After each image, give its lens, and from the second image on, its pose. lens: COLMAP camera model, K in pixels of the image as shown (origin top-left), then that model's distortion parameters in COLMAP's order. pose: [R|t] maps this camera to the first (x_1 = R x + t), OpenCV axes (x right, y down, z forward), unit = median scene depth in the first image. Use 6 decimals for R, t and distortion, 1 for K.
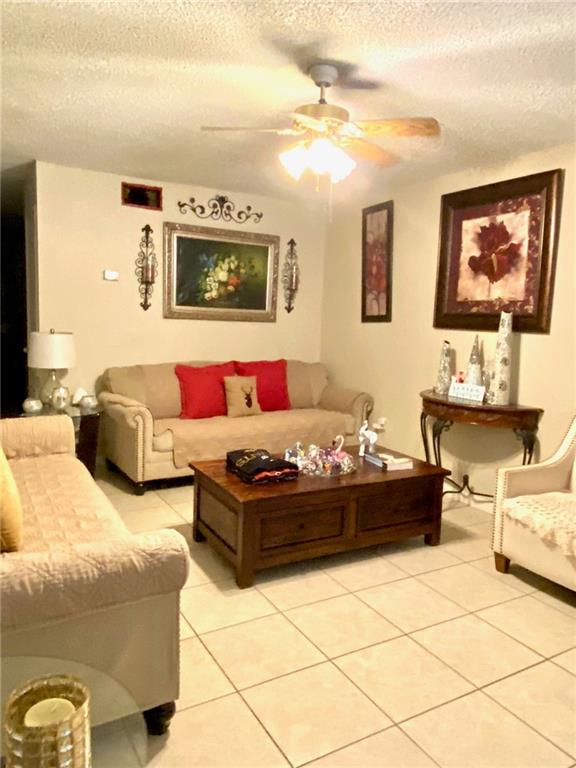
lens RADIAL K [[551.9, 0, 292.1], [0, 551.9, 386.7], [0, 0, 1]] dist [-0.008407, -0.003091]
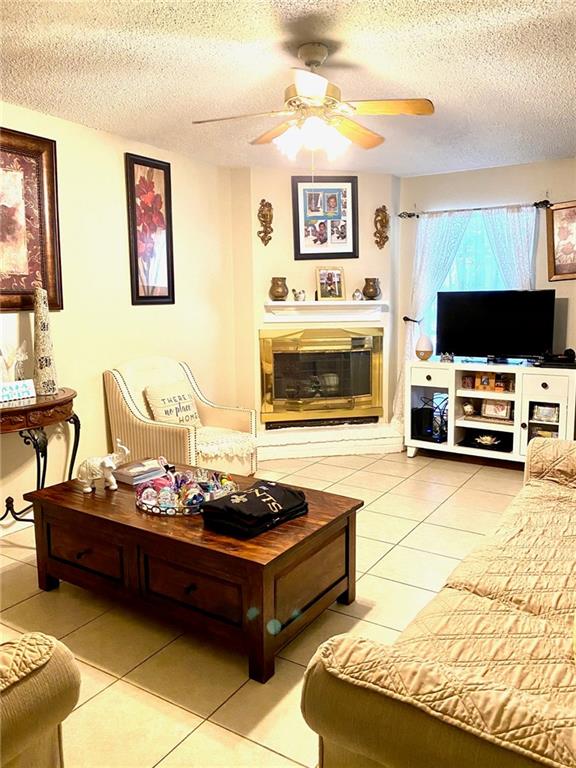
lens RADIAL K [[602.0, 0, 291.2], [0, 602.0, 380.4], [0, 0, 1]] dist [0.034404, -0.063194]
pose [[-0.477784, -0.138591, 0.867476, -0.615052], [0.096191, 0.973286, 0.208475, -0.146636], [-0.873195, 0.183050, -0.451689, 1.046667]]
